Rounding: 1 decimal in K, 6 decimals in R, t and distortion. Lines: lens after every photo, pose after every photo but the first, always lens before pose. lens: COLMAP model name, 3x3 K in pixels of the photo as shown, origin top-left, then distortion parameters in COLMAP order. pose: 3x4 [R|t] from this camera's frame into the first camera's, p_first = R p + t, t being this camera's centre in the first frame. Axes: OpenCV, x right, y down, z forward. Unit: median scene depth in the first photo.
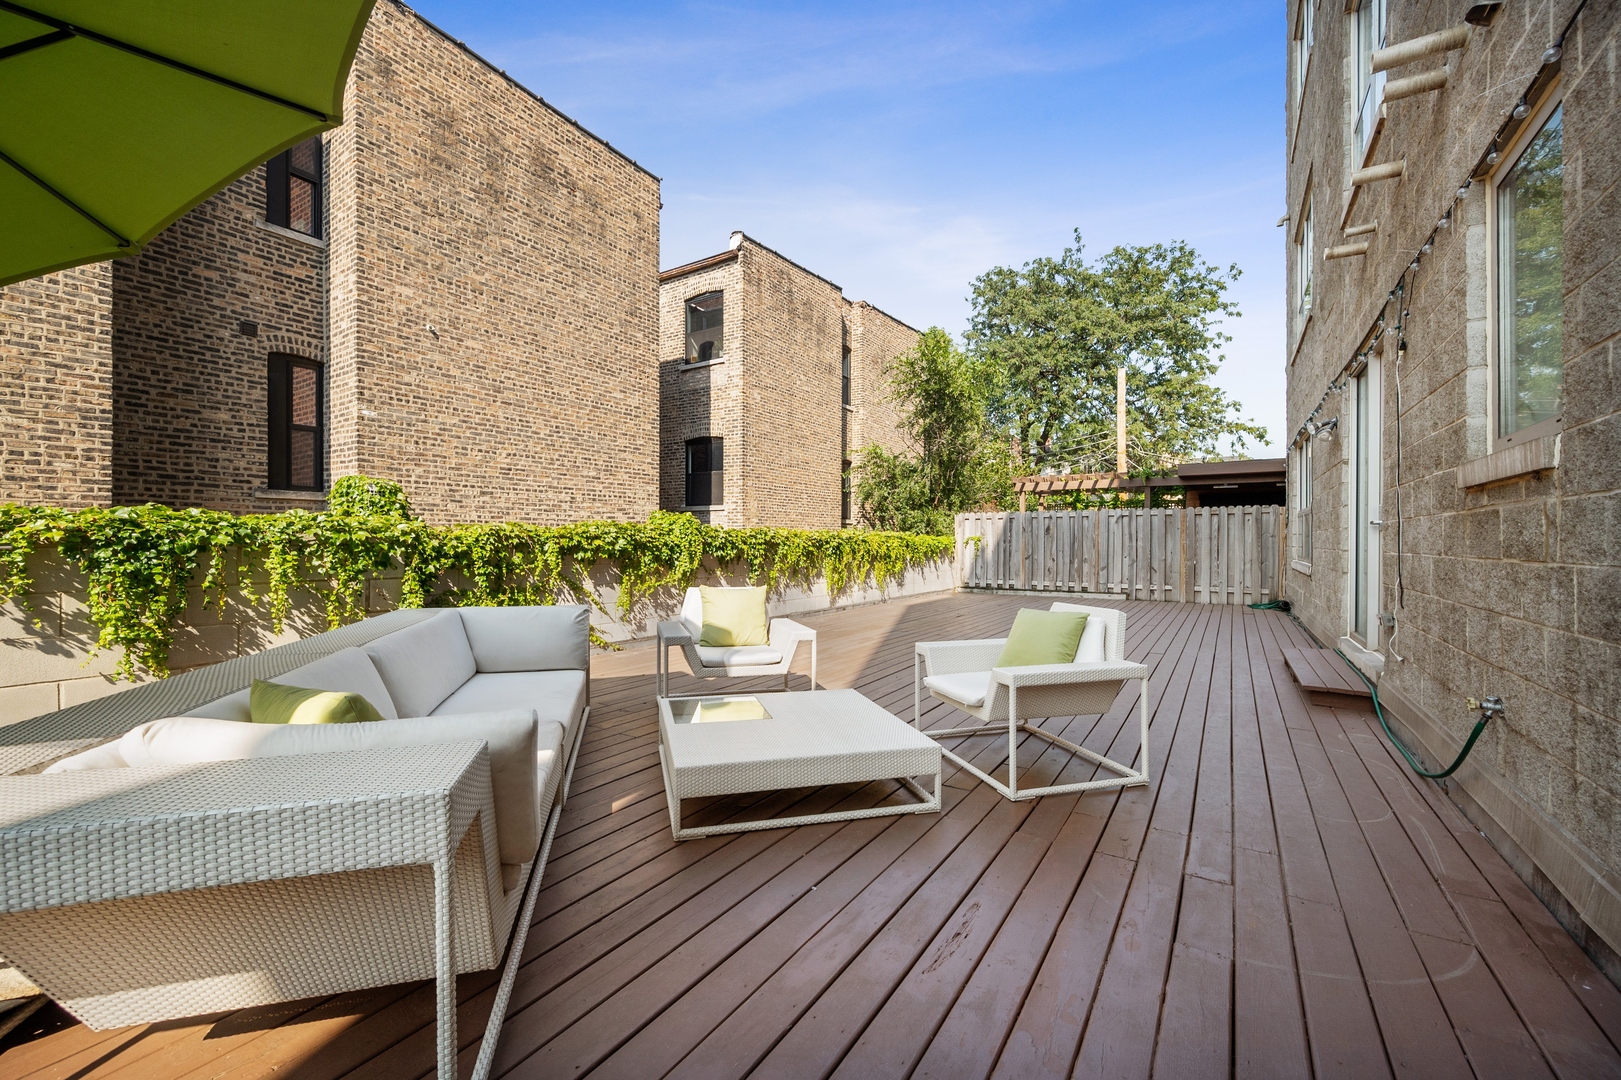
lens RADIAL K [[638.2, 0, 802.8], [0, 638.2, 537.9], [0, 0, 1]] dist [-0.002300, -0.000347]
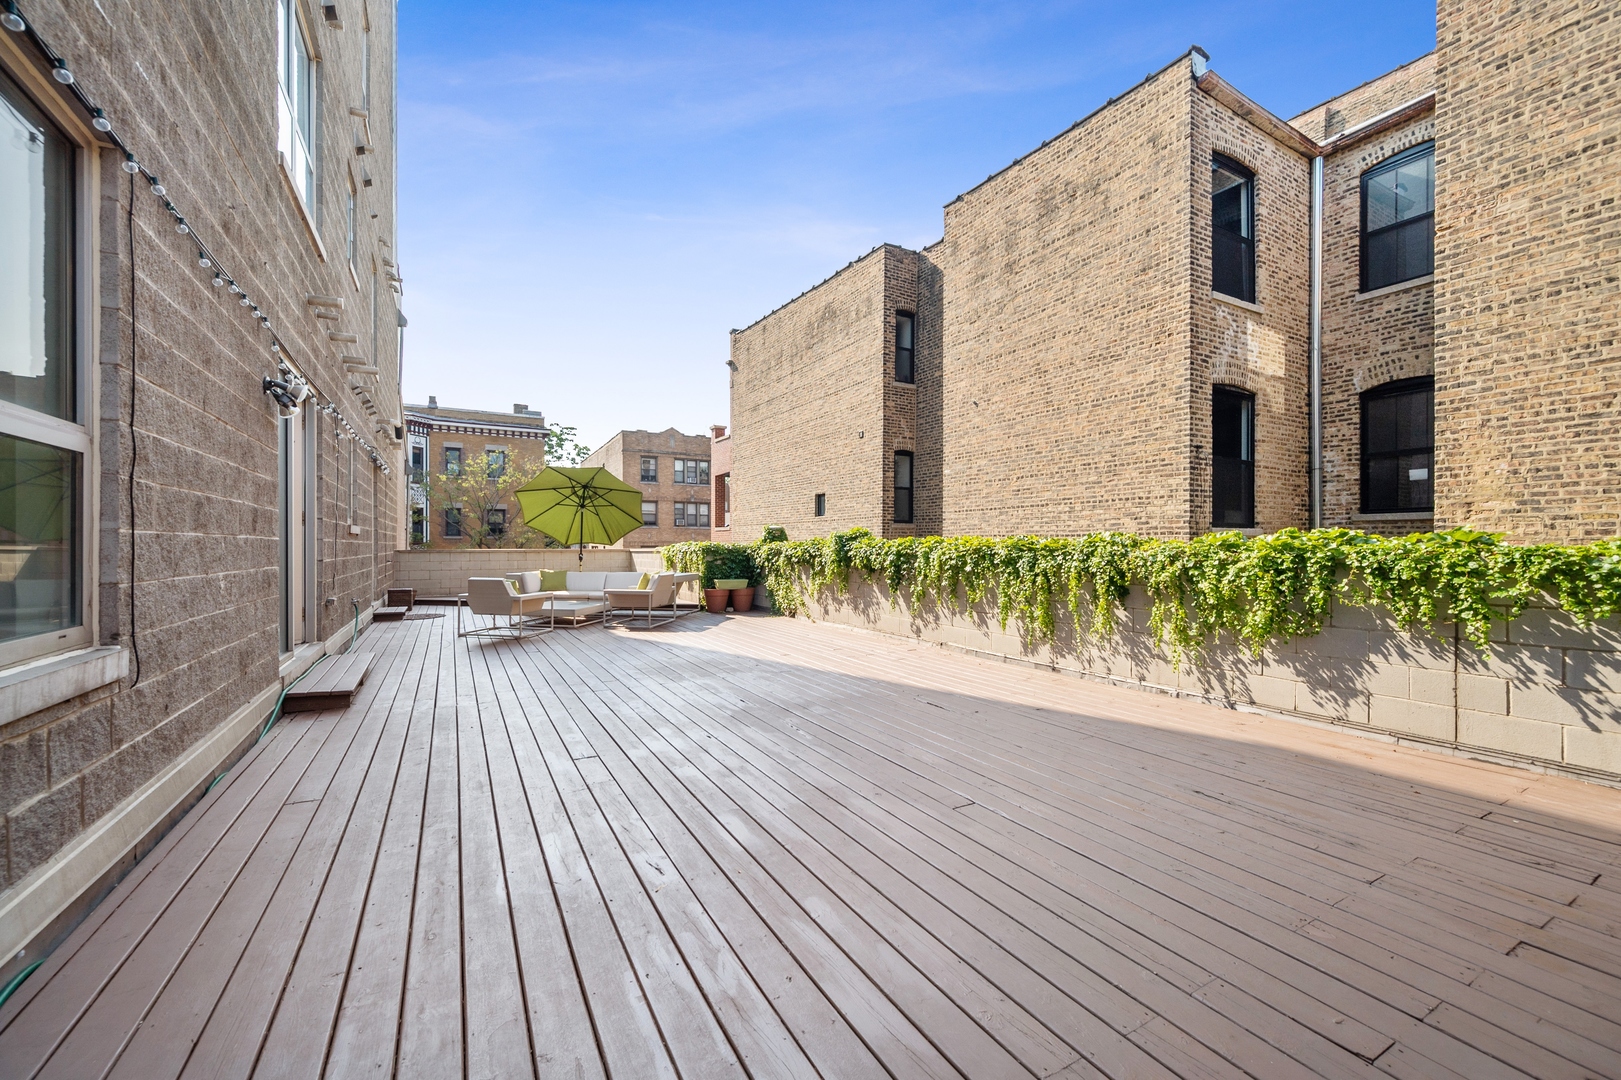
lens RADIAL K [[638.2, 0, 802.8], [0, 638.2, 537.9], [0, 0, 1]] dist [-0.002300, -0.000347]
pose [[-0.462317, -0.012203, -0.886631, 0.709976], [0.004995, 0.999854, -0.016366, -0.002091], [0.886701, -0.011996, -0.462188, 1.095839]]
